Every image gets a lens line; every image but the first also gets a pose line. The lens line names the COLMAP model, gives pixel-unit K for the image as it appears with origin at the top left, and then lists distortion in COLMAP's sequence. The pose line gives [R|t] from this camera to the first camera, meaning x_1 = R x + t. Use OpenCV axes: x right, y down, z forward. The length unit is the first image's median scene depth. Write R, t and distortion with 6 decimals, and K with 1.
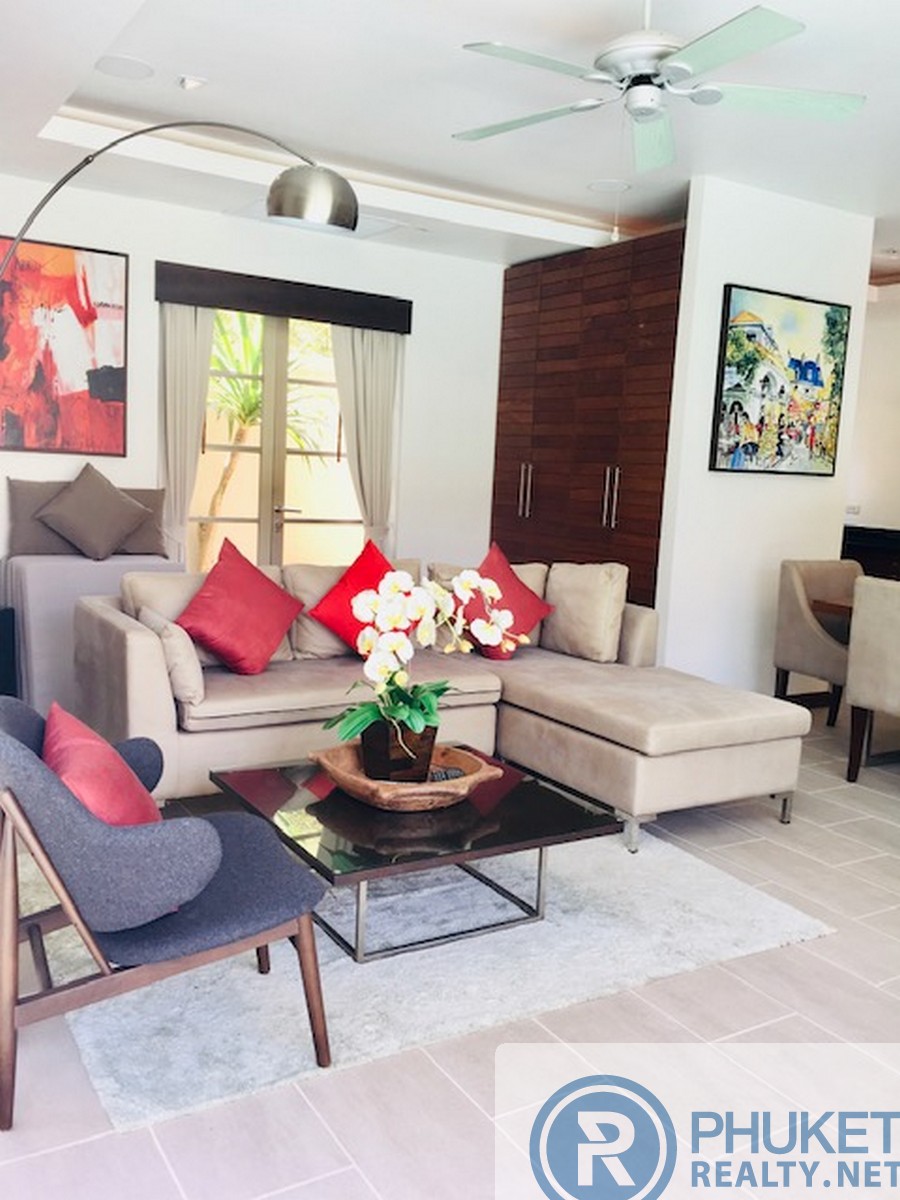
lens RADIAL K [[1034.1, 0, 448.7], [0, 1034.1, 595.0], [0, 0, 1]] dist [0.066280, 0.000595]
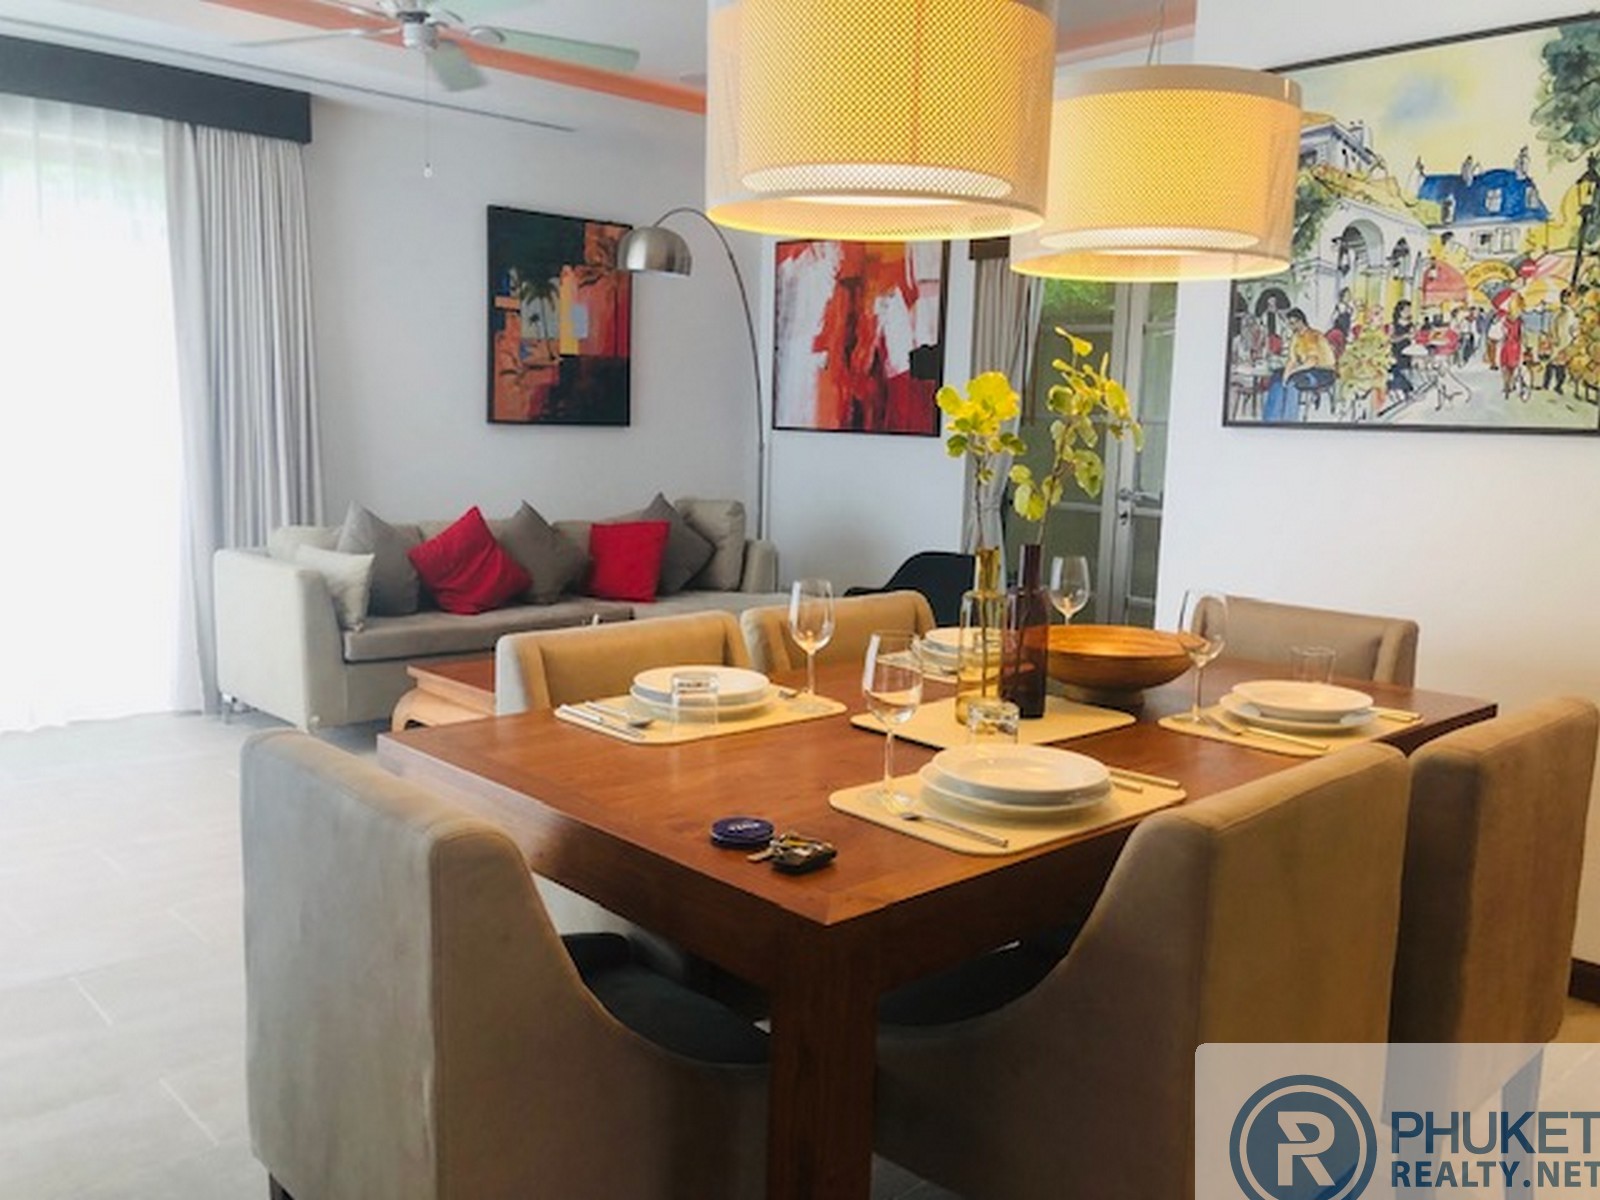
lens RADIAL K [[1337.8, 0, 799.2], [0, 1337.8, 608.7], [0, 0, 1]] dist [0.011854, -0.001480]
pose [[0.215692, 0.092906, -0.972032, 0.861336], [-0.140995, 0.987994, 0.063145, -0.039377], [0.966228, 0.123432, 0.226201, 0.632055]]
